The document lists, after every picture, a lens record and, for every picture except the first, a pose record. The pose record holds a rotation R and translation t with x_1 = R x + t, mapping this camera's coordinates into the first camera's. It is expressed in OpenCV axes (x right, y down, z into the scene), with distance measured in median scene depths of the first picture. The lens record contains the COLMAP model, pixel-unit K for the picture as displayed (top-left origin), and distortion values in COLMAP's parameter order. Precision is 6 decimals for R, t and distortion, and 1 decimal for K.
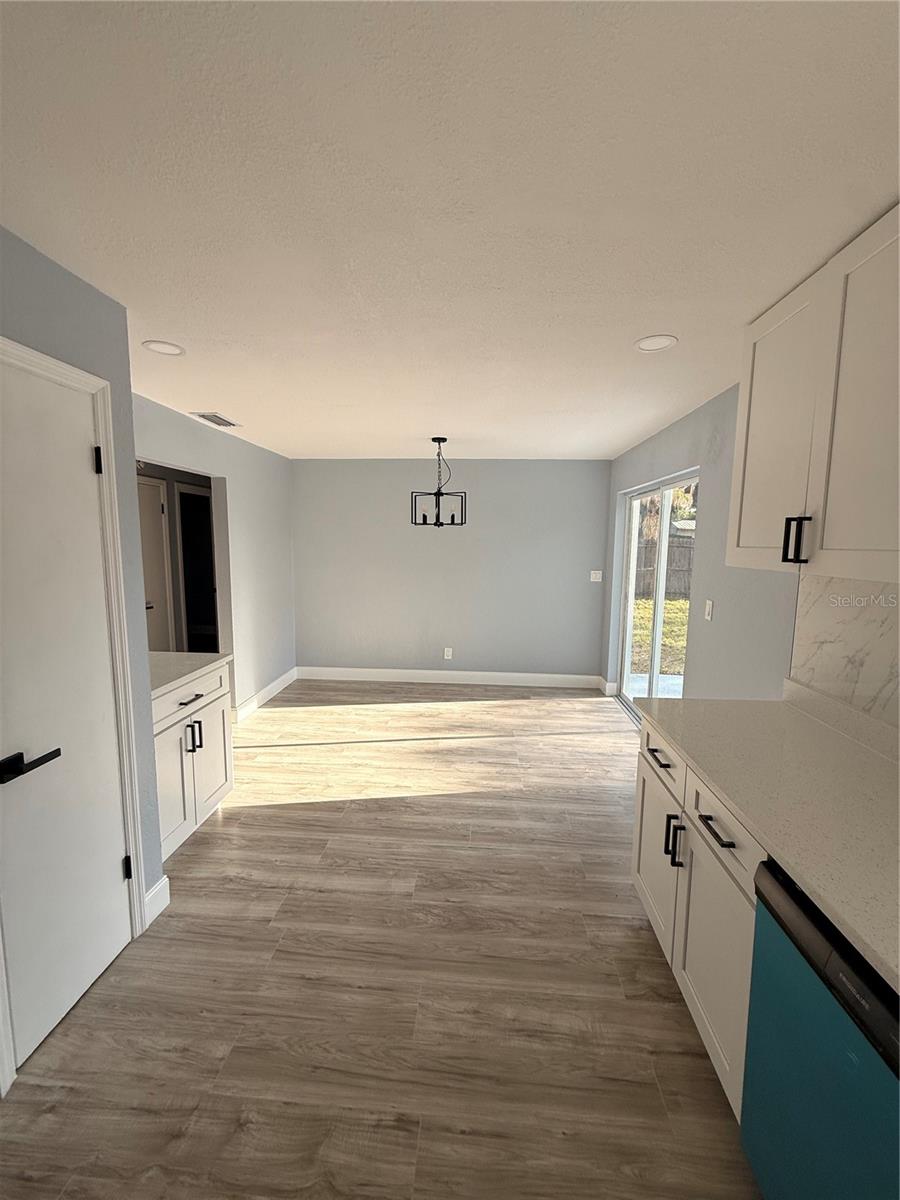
lens RADIAL K [[477.6, 0, 451.0], [0, 477.6, 600.9], [0, 0, 1]] dist [-0.000201, 0.000248]
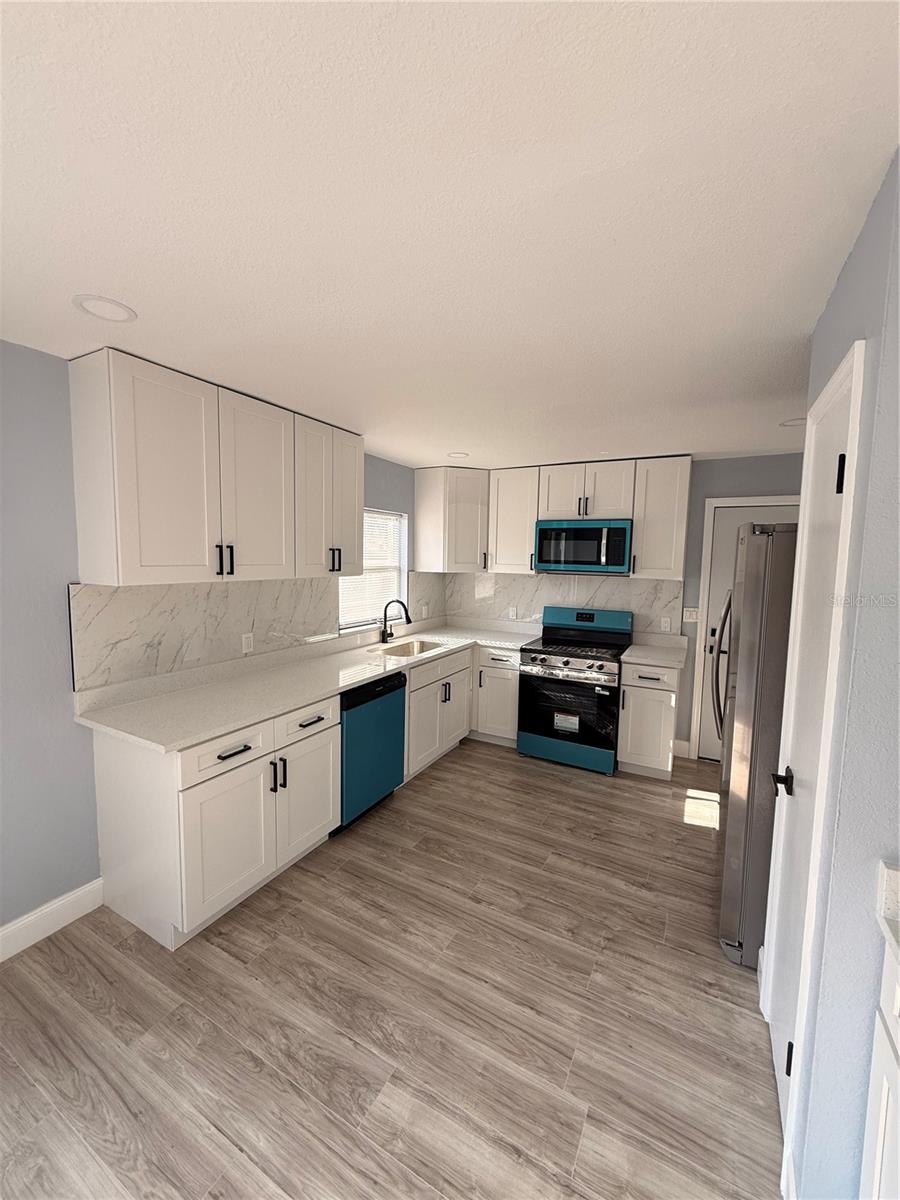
lens RADIAL K [[477.6, 0, 450.3], [0, 477.6, 597.1], [0, 0, 1]] dist [-0.000201, 0.000248]
pose [[-0.907644, -0.063881, 0.414851, -0.484065], [0.025544, 0.978113, 0.206502, -0.256380], [-0.418963, 0.198027, -0.886146, 1.725441]]
